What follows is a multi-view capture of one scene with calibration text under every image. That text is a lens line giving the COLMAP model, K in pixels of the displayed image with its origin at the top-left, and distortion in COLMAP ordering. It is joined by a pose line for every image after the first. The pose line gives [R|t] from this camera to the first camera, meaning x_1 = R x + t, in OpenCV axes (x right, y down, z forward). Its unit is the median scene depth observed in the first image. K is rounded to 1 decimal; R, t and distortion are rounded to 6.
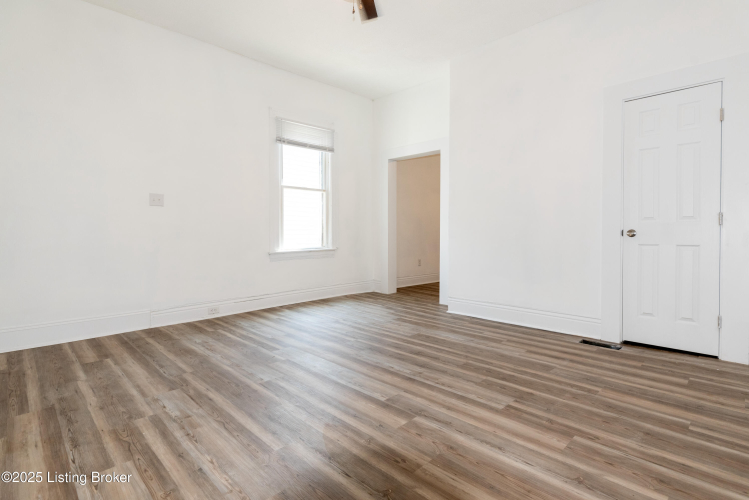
lens RADIAL K [[363.2, 0, 380.8], [0, 363.2, 236.0], [0, 0, 1]] dist [-0.000282, 0.001192]
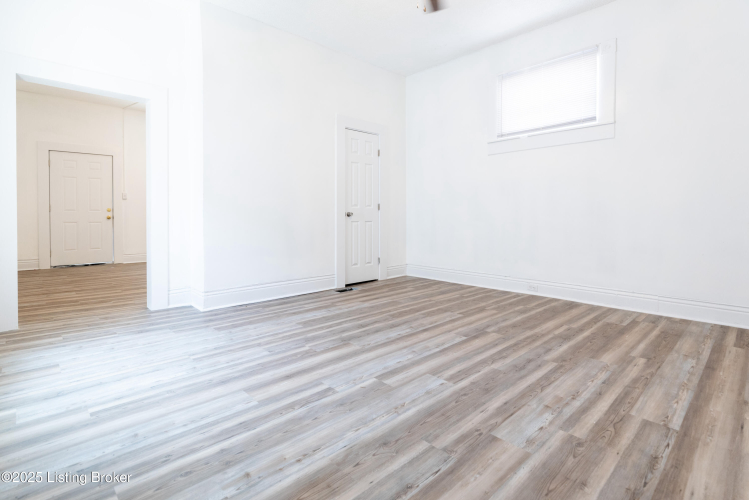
lens RADIAL K [[365.3, 0, 360.9], [0, 365.3, 215.9], [0, 0, 1]] dist [0.000314, -0.000075]
pose [[0.060195, 0.001844, 0.998185, -1.312385], [0.006916, 0.999974, -0.002264, -0.010143], [-0.998163, 0.007040, 0.060180, 1.228094]]
